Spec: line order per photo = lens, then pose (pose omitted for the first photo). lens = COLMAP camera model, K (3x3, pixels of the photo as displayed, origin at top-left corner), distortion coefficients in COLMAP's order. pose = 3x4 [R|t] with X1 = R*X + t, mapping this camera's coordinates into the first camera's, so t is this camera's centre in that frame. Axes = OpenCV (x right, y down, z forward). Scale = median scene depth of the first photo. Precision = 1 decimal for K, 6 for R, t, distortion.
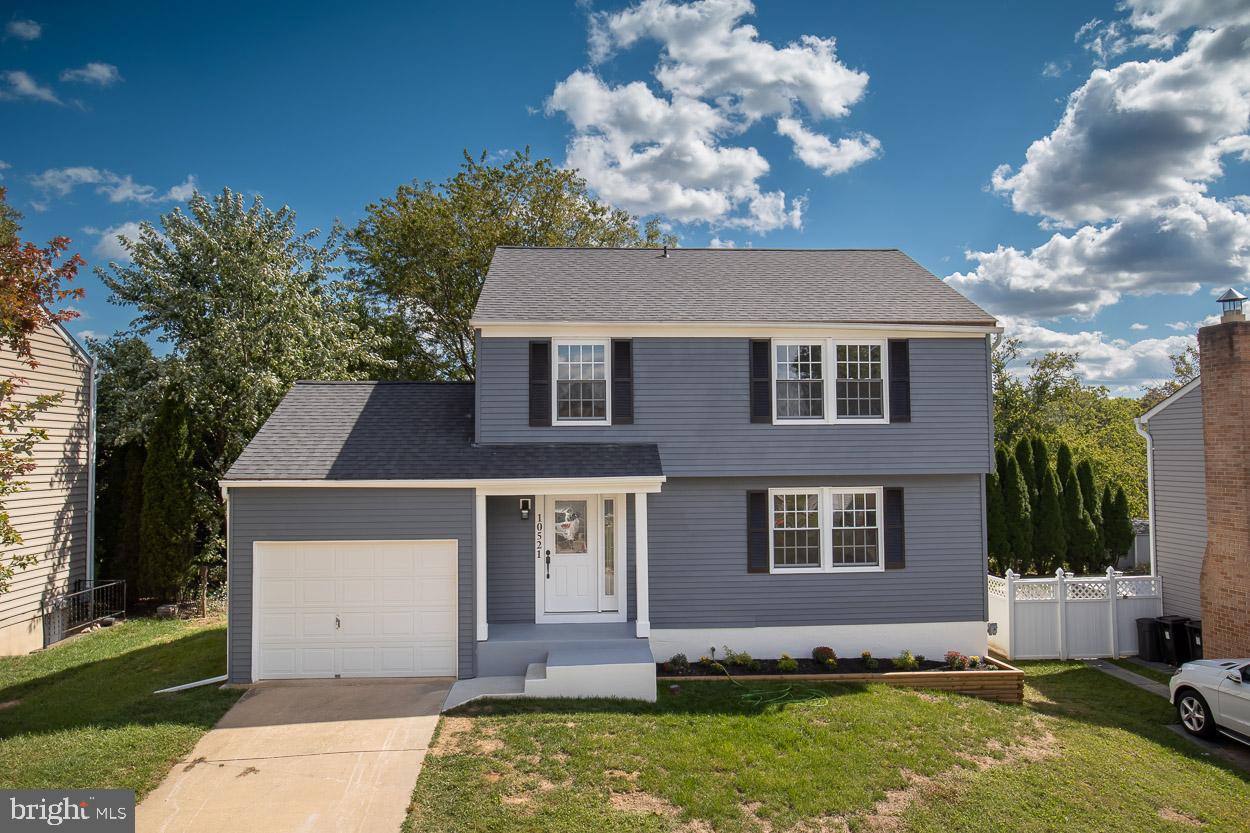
lens RADIAL K [[894.9, 0, 625.3], [0, 894.9, 412.4], [0, 0, 1]] dist [-0.011887, -0.002382]
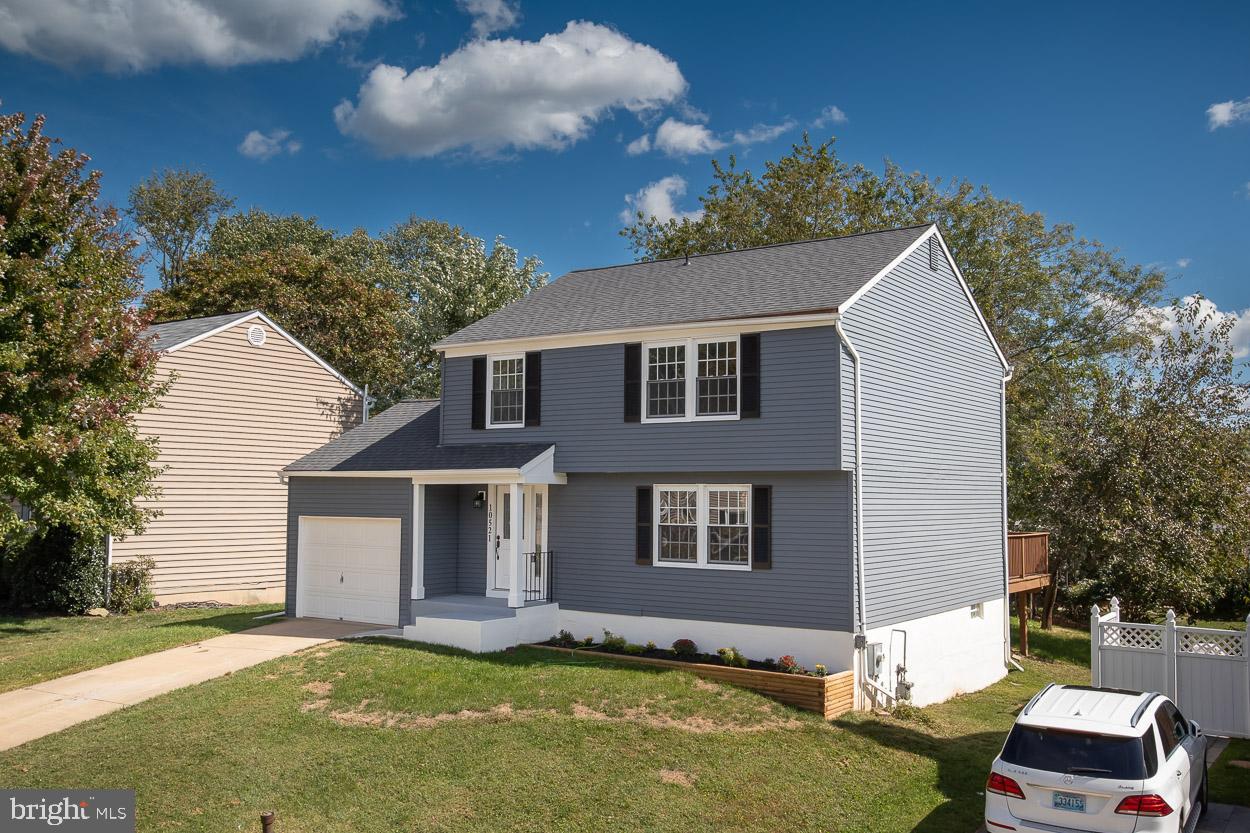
lens RADIAL K [[1141.1, 0, 624.6], [0, 1141.1, 418.8], [0, 0, 1]] dist [0.000325, 0.000000]
pose [[0.781261, -0.028274, -0.623564, 0.983769], [0.013429, 0.999504, -0.028495, 0.046090], [0.624060, 0.013888, 0.781253, -0.067933]]
